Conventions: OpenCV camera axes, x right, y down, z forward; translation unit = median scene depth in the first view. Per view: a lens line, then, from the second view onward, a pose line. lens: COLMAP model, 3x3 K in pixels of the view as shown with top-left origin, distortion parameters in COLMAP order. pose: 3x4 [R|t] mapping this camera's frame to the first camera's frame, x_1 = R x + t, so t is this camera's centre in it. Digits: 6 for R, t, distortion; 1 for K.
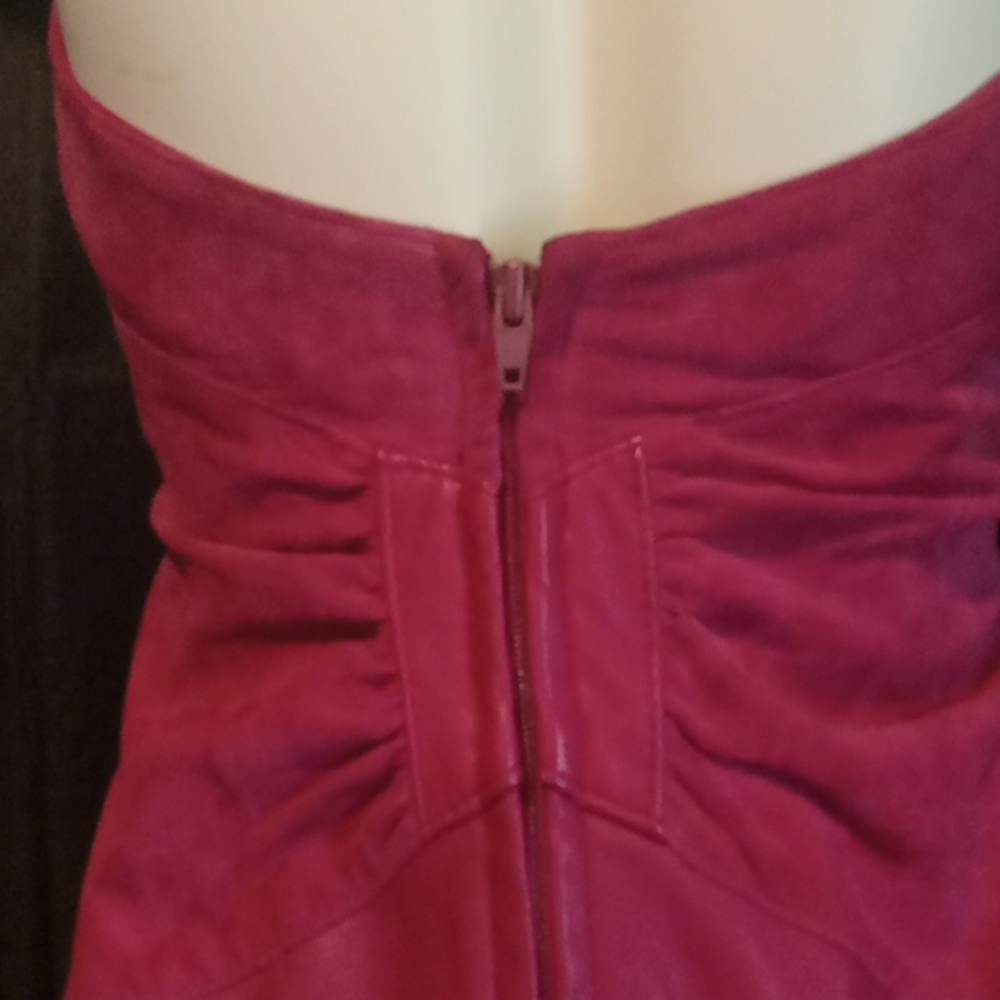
lens RADIAL K [[1485.6, 0, 514.3], [0, 1485.6, 499.7], [0, 0, 1]] dist [0.019848, -0.423696]
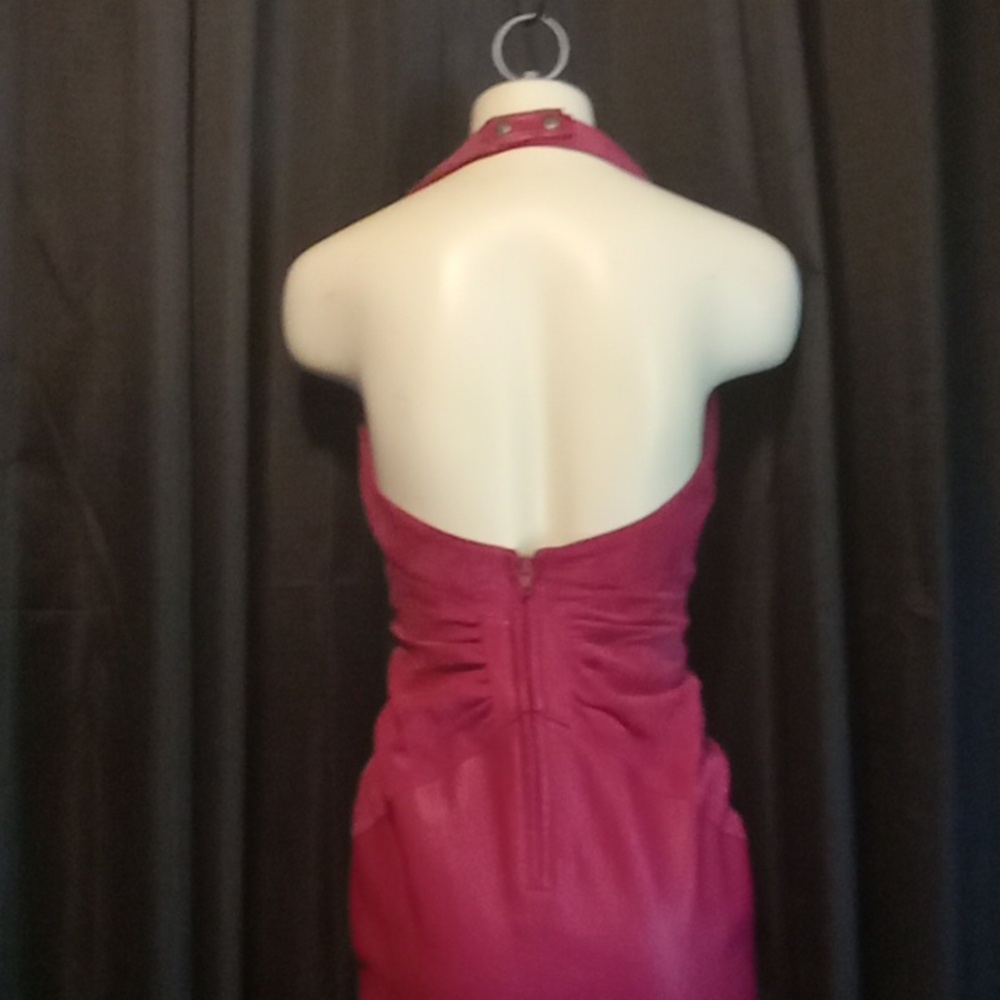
lens RADIAL K [[1485.6, 0, 514.3], [0, 1485.6, 499.7], [0, 0, 1]] dist [0.019848, -0.423696]
pose [[0.998268, 0.005916, 0.058532, -0.219804], [-0.000430, 0.995638, -0.093296, 0.026797], [-0.058828, 0.093109, 0.993916, -2.316545]]
